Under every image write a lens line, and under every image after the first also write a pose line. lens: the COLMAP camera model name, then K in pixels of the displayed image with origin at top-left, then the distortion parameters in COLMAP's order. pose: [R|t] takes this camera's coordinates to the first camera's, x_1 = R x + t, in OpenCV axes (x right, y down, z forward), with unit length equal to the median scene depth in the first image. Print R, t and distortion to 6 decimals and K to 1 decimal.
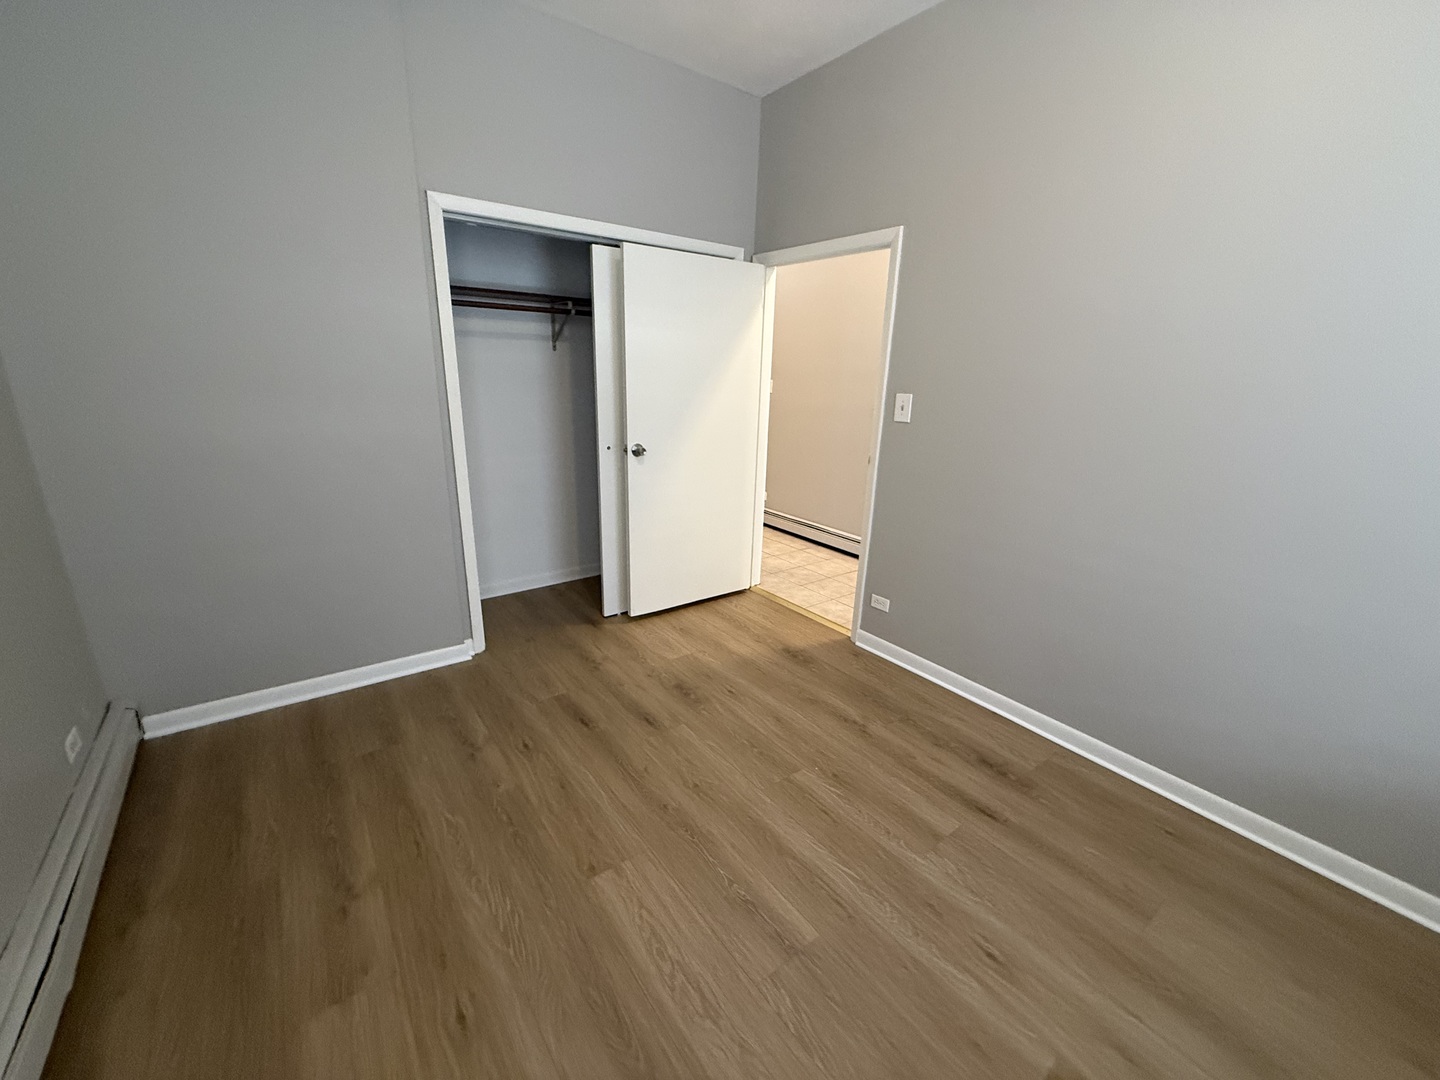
lens RADIAL K [[572.3, 0, 717.3], [0, 572.3, 537.5], [0, 0, 1]] dist [0.000327, -0.000355]
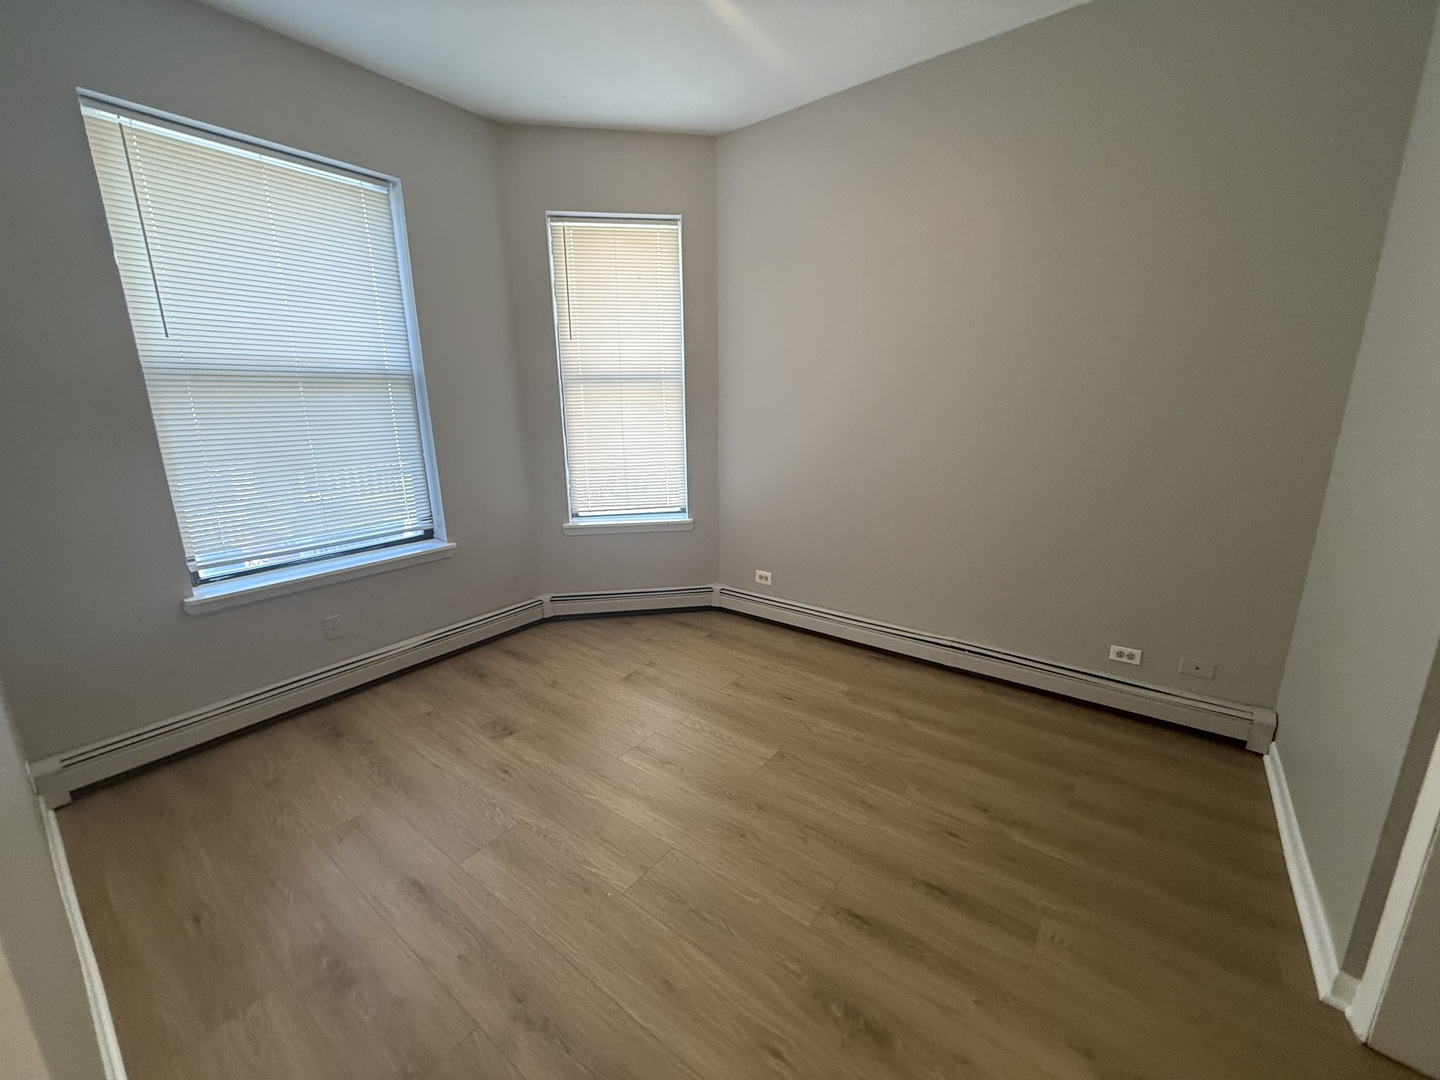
lens RADIAL K [[572.3, 0, 716.6], [0, 572.3, 540.3], [0, 0, 1]] dist [0.000327, -0.000355]
pose [[-0.959828, 0.048090, -0.276438, 0.259104], [-0.096959, 0.867670, 0.487594, -0.472786], [0.263306, 0.494809, -0.828151, 1.650758]]
